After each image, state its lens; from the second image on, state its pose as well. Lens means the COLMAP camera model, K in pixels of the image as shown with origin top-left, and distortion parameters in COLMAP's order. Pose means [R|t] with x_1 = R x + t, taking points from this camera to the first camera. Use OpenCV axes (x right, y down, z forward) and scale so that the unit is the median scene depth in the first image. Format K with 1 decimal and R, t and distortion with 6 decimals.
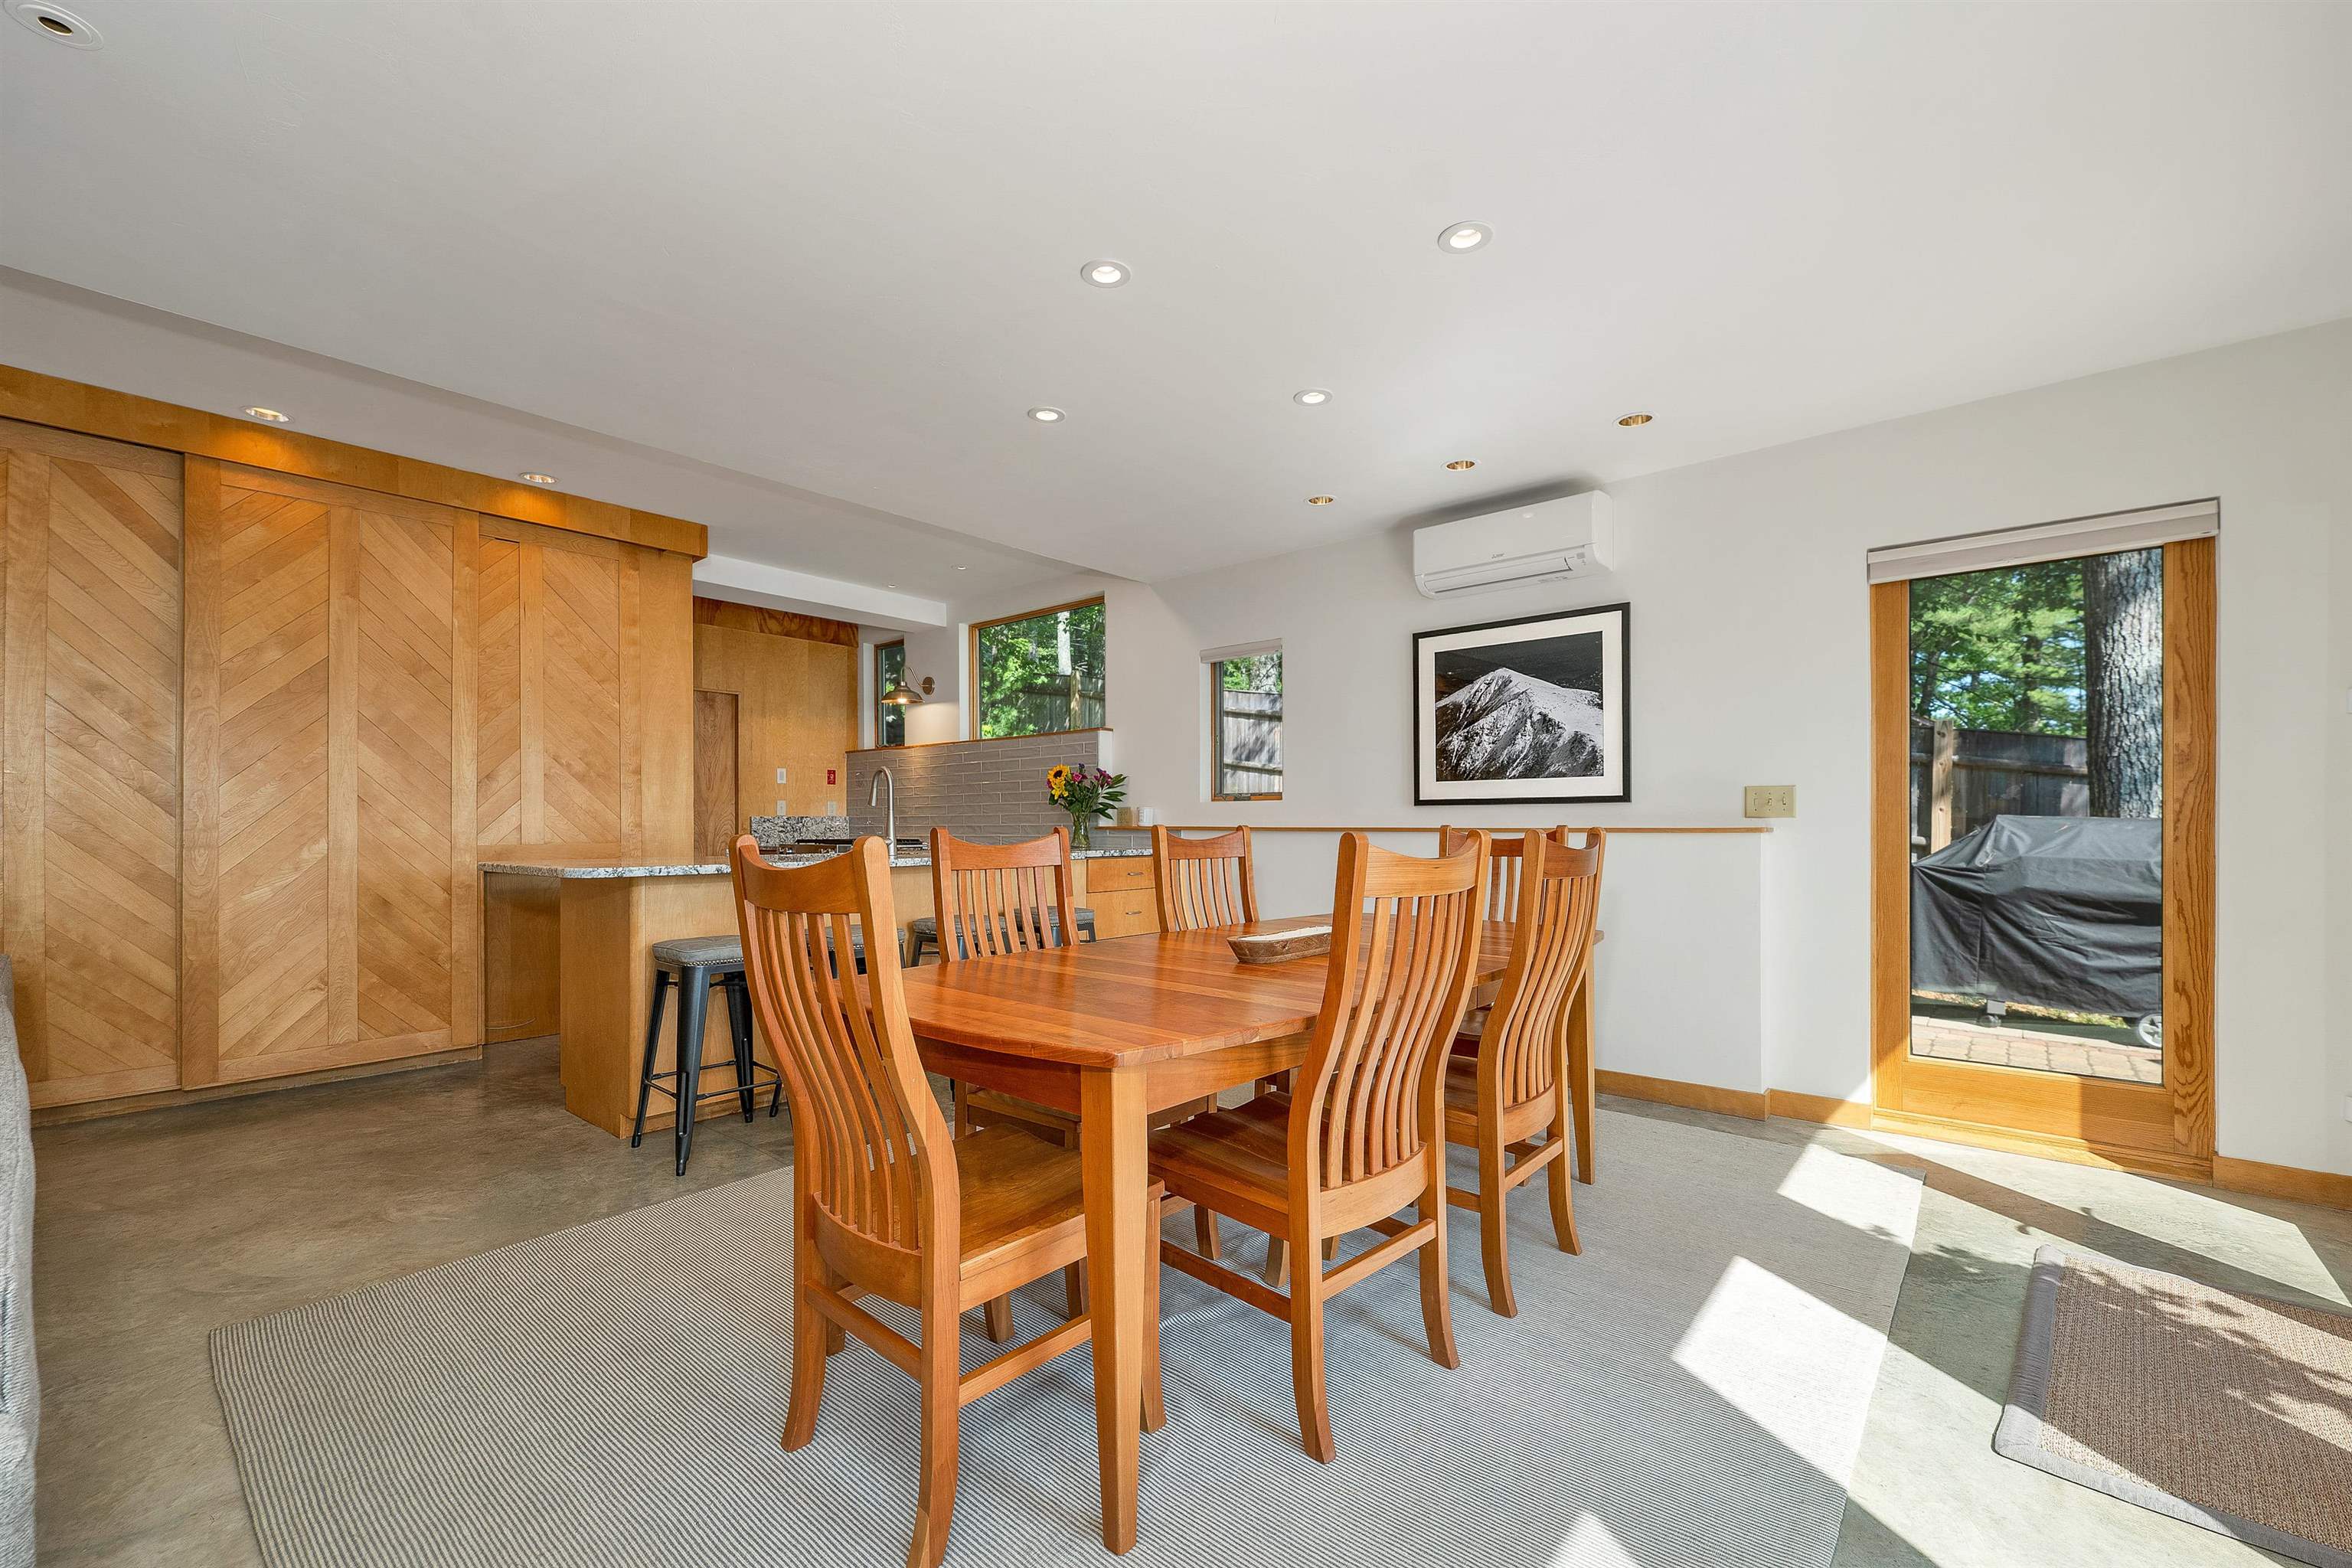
lens RADIAL K [[972.3, 0, 1189.9], [0, 972.3, 828.8], [0, 0, 1]] dist [0.003677, -0.000070]
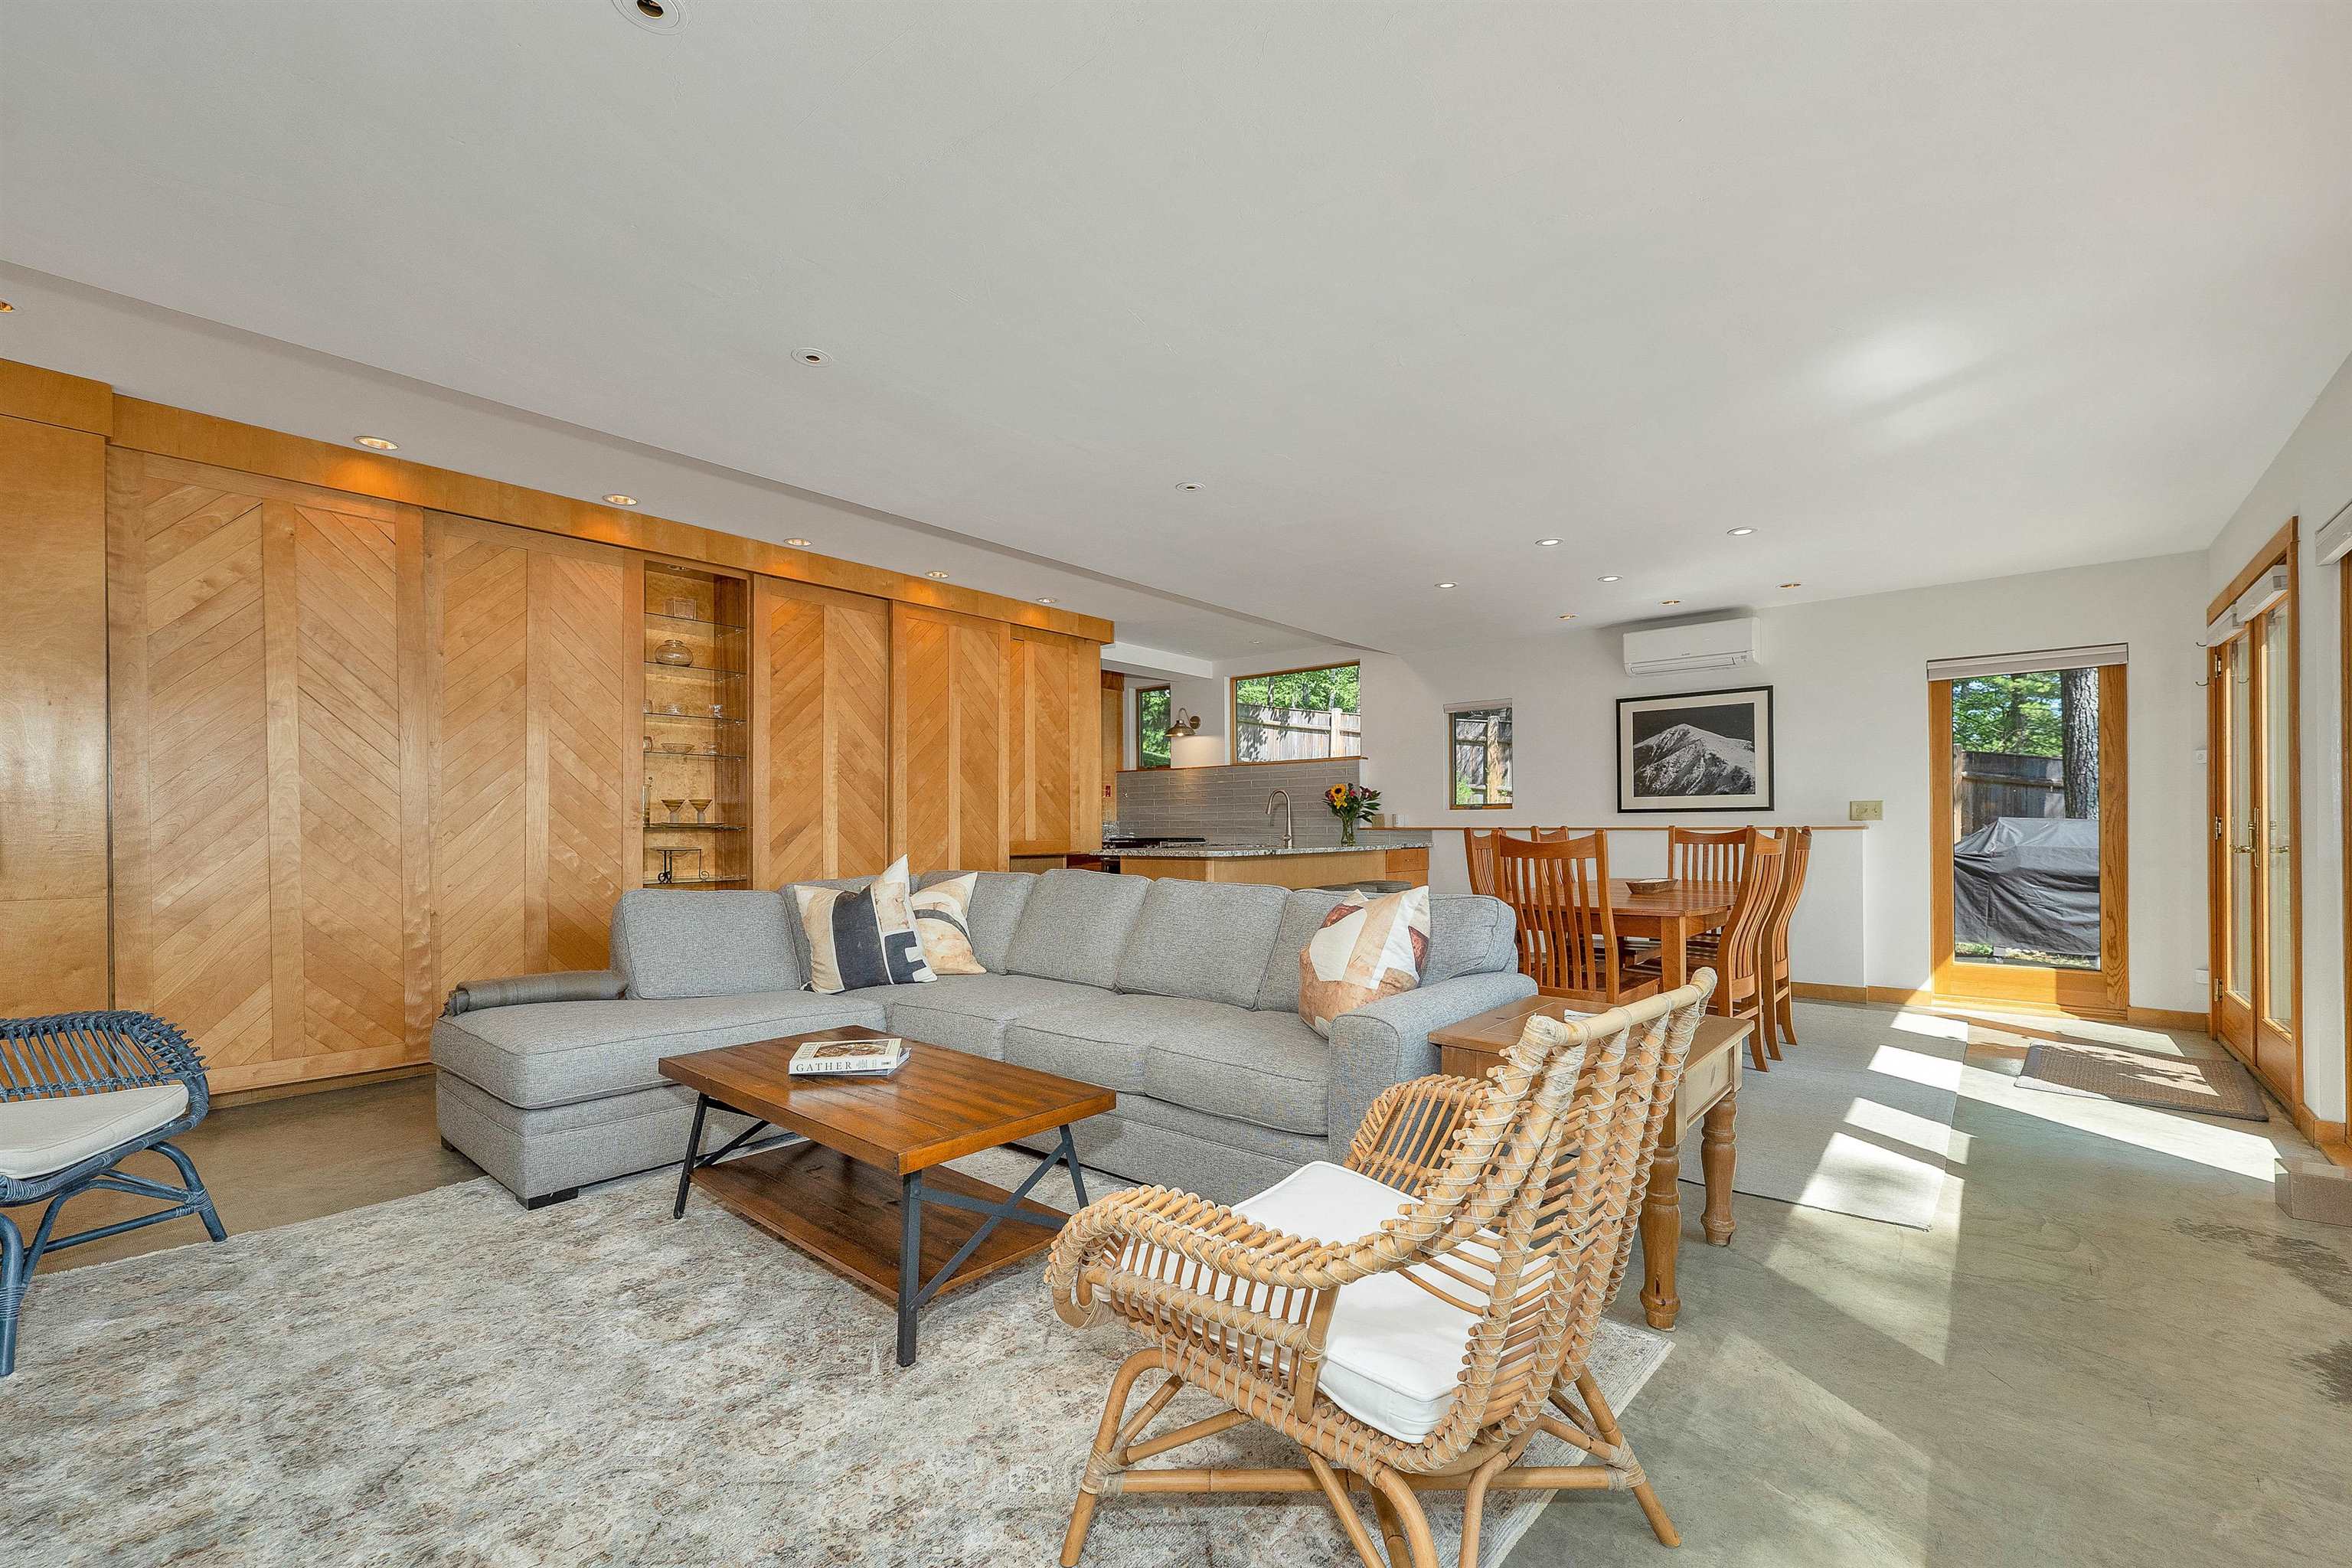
lens RADIAL K [[972.3, 0, 1191.7], [0, 972.3, 824.8], [0, 0, 1]] dist [0.003677, -0.000070]
pose [[0.999954, -0.003457, 0.008917, -0.493060], [0.003506, 0.999979, -0.005518, 0.000578], [-0.008898, 0.005549, 0.999945, -0.558898]]
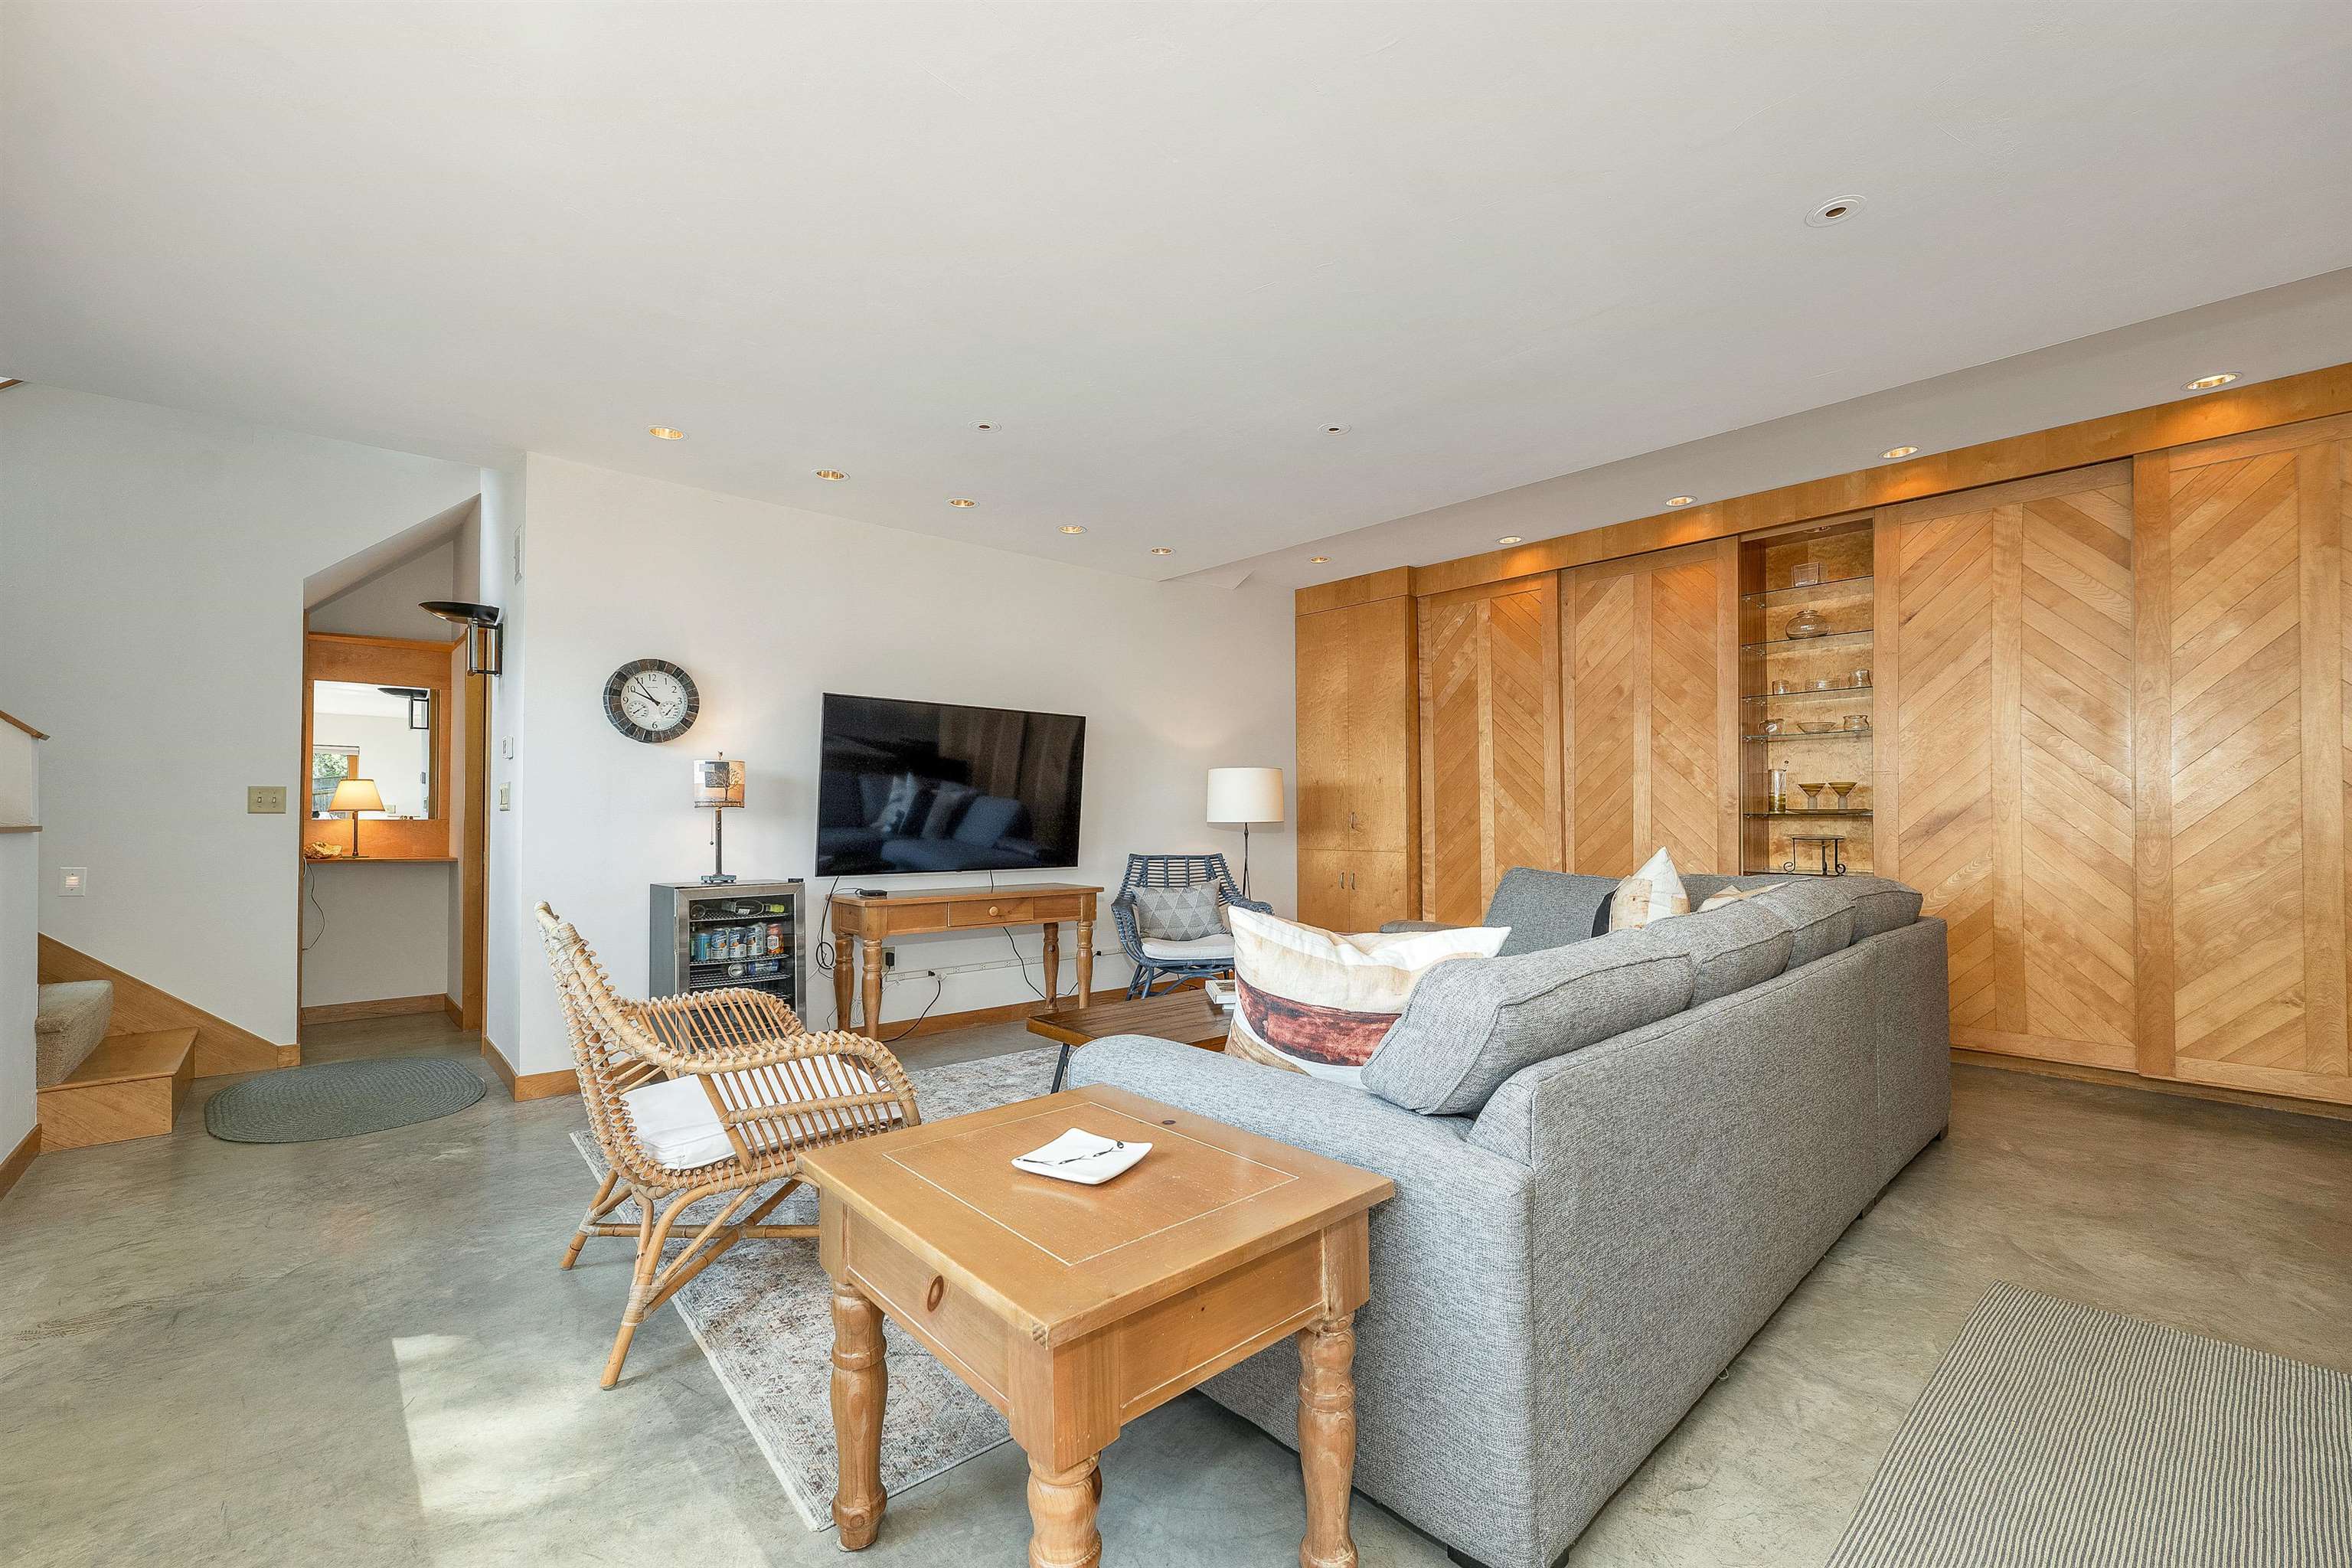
lens RADIAL K [[972.3, 0, 1179.5], [0, 972.3, 799.1], [0, 0, 1]] dist [0.003677, -0.000070]
pose [[-0.124657, -0.017418, -0.992047, 0.100585], [-0.003914, 0.999847, -0.017063, -0.000160], [0.992192, 0.001756, -0.124706, 0.115771]]
